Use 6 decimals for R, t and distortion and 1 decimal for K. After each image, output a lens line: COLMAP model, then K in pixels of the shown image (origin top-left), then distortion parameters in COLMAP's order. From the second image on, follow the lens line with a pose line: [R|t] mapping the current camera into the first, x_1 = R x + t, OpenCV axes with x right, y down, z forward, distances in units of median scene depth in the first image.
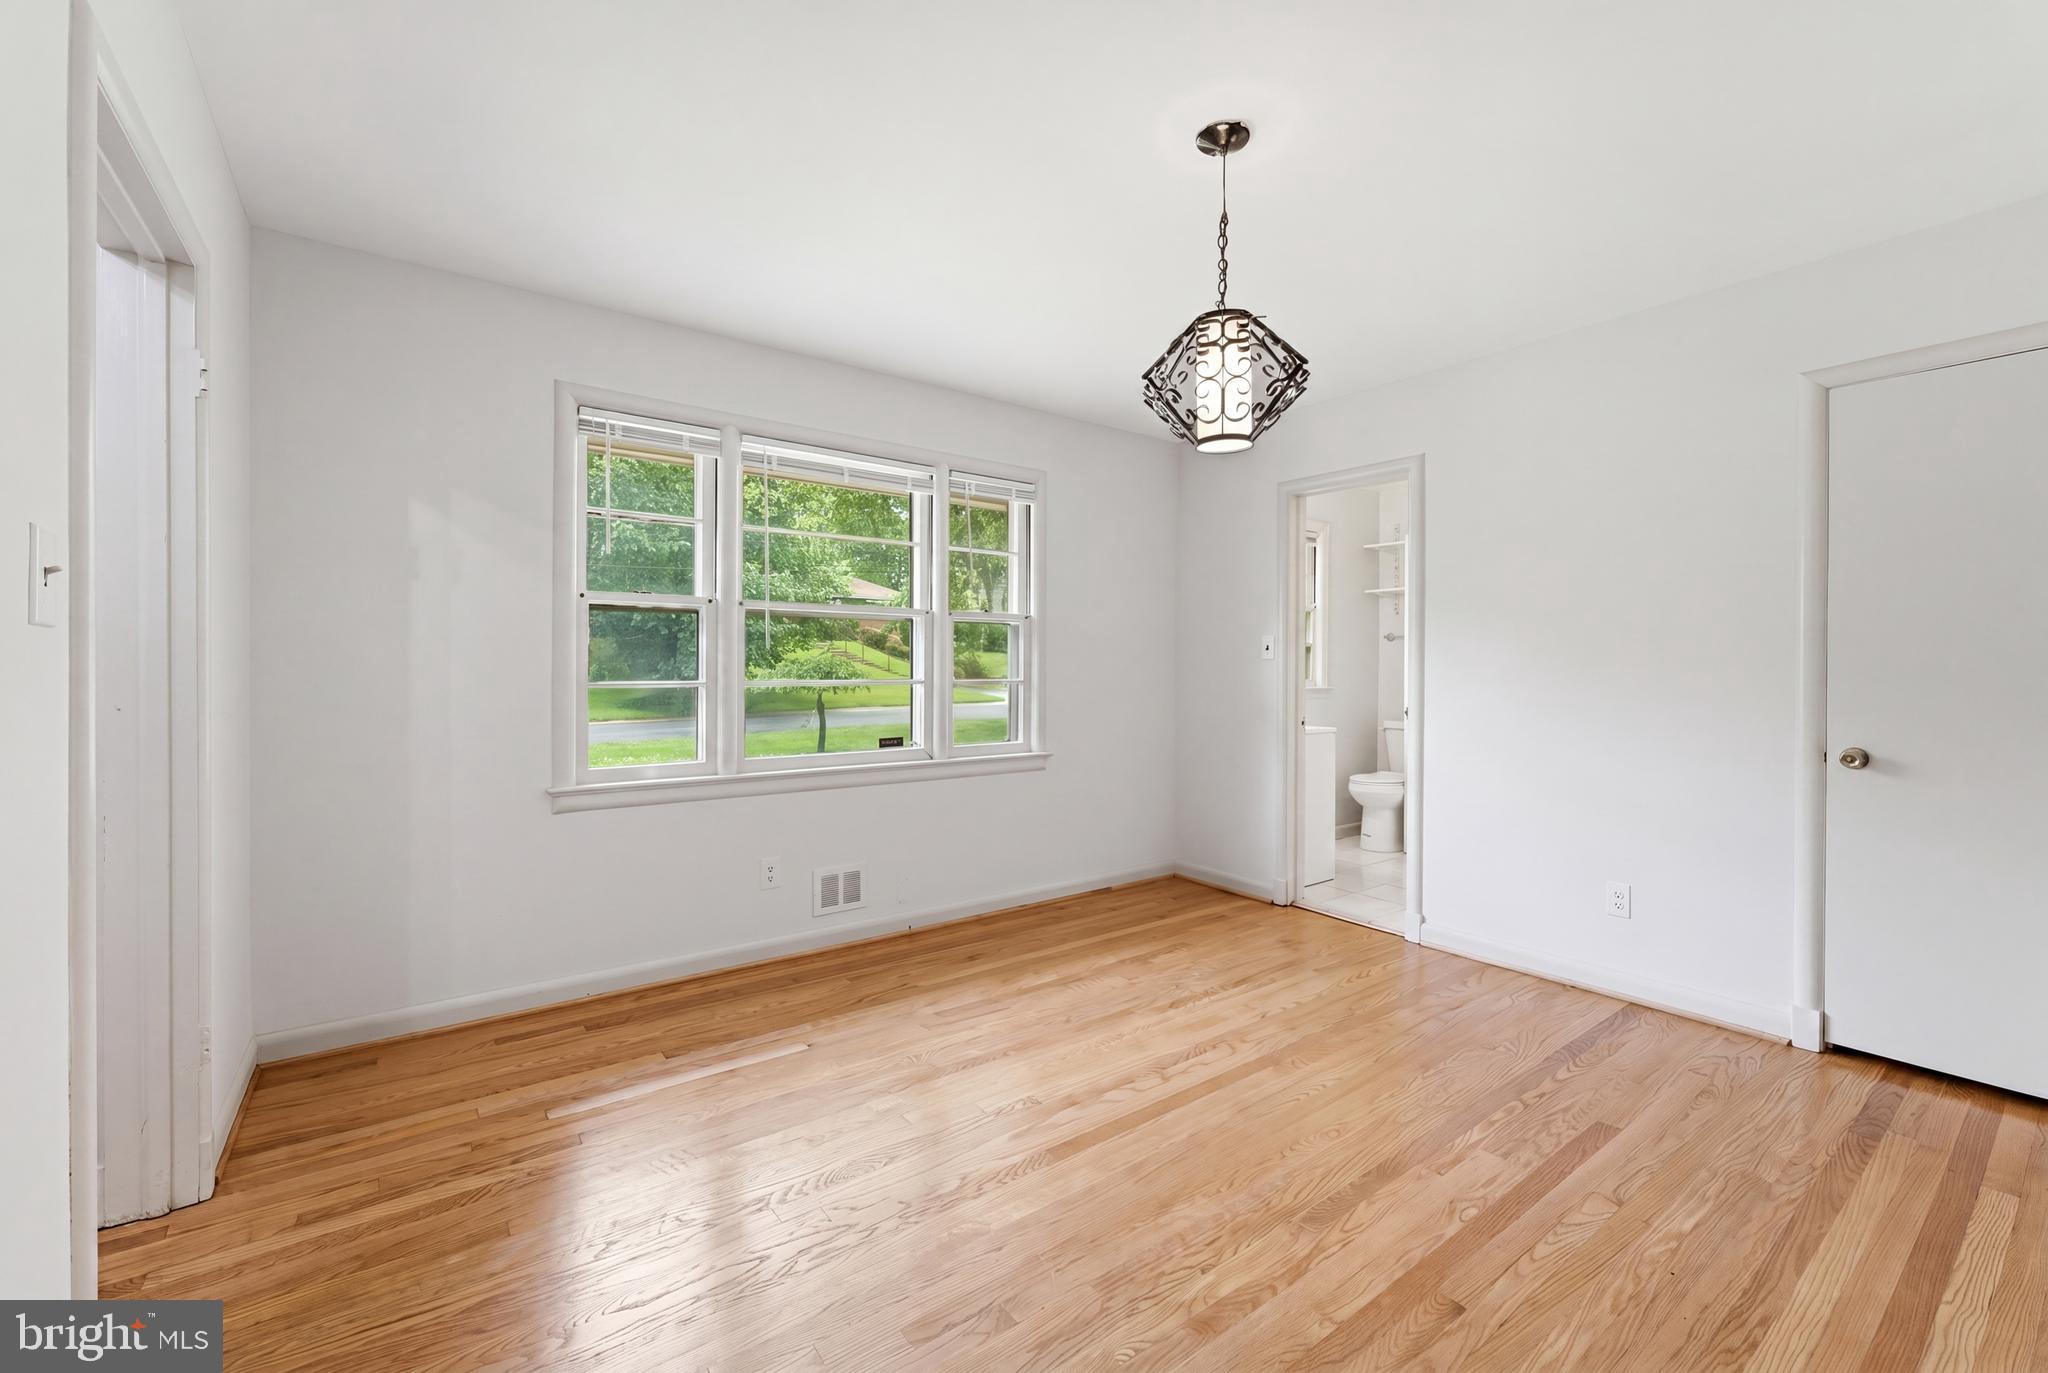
lens RADIAL K [[846.2, 0, 1025.0], [0, 846.2, 674.0], [0, 0, 1]] dist [-0.002298, -0.000063]
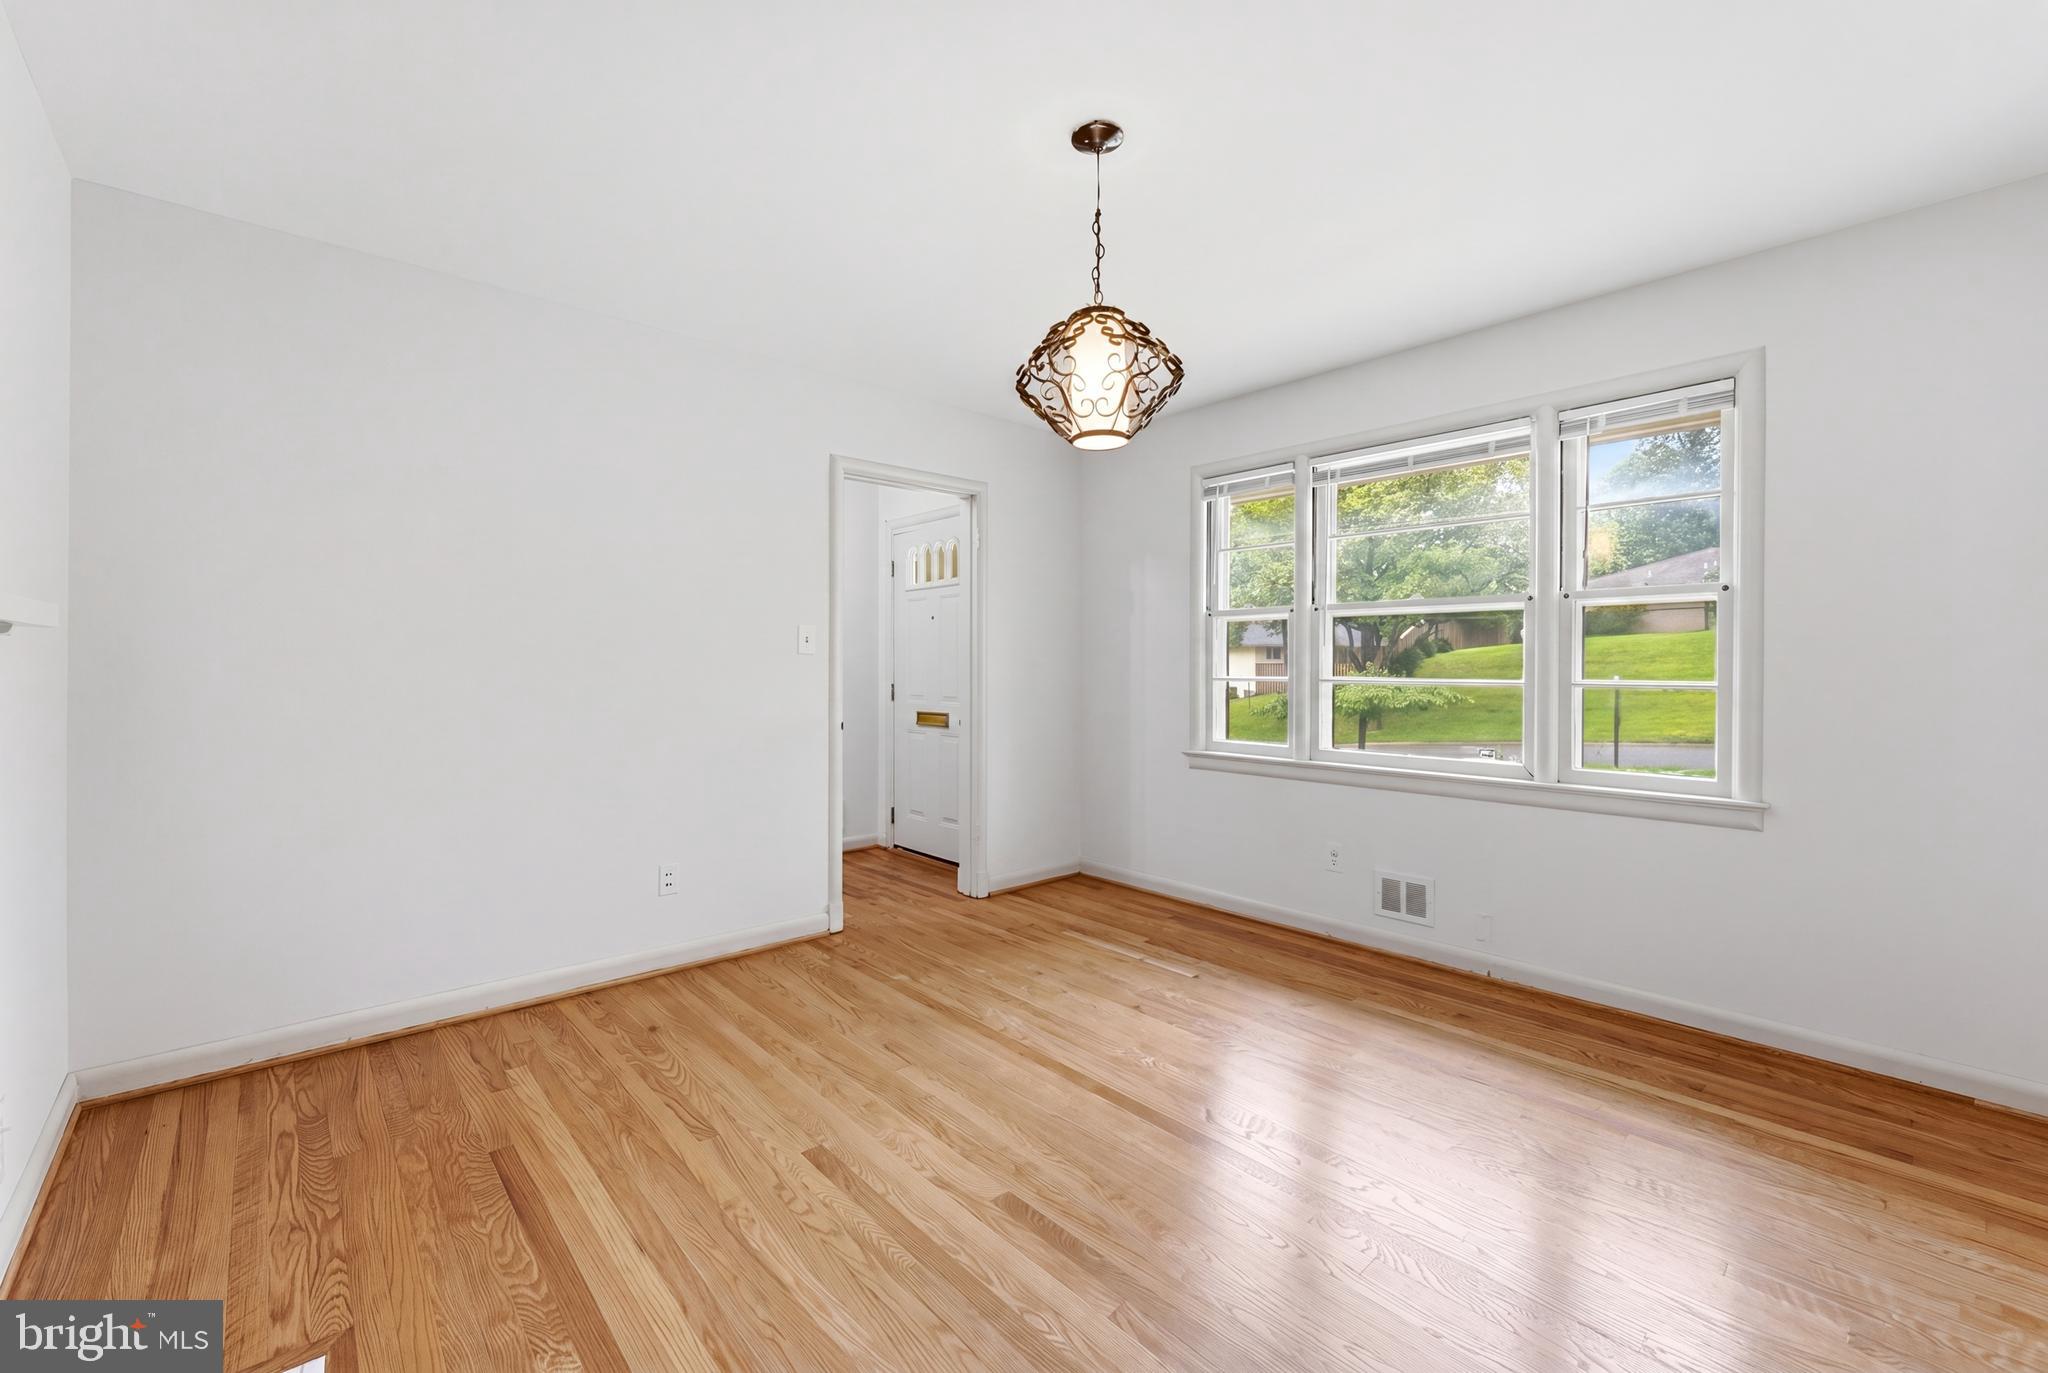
lens RADIAL K [[829.0, 0, 1018.8], [0, 829.0, 677.6], [0, 0, 1]] dist [-0.001107, -0.000162]
pose [[0.092157, 0.009636, -0.995698, 0.692368], [-0.010834, 0.999904, 0.008674, 0.001958], [0.995686, 0.009988, 0.092253, 0.486438]]
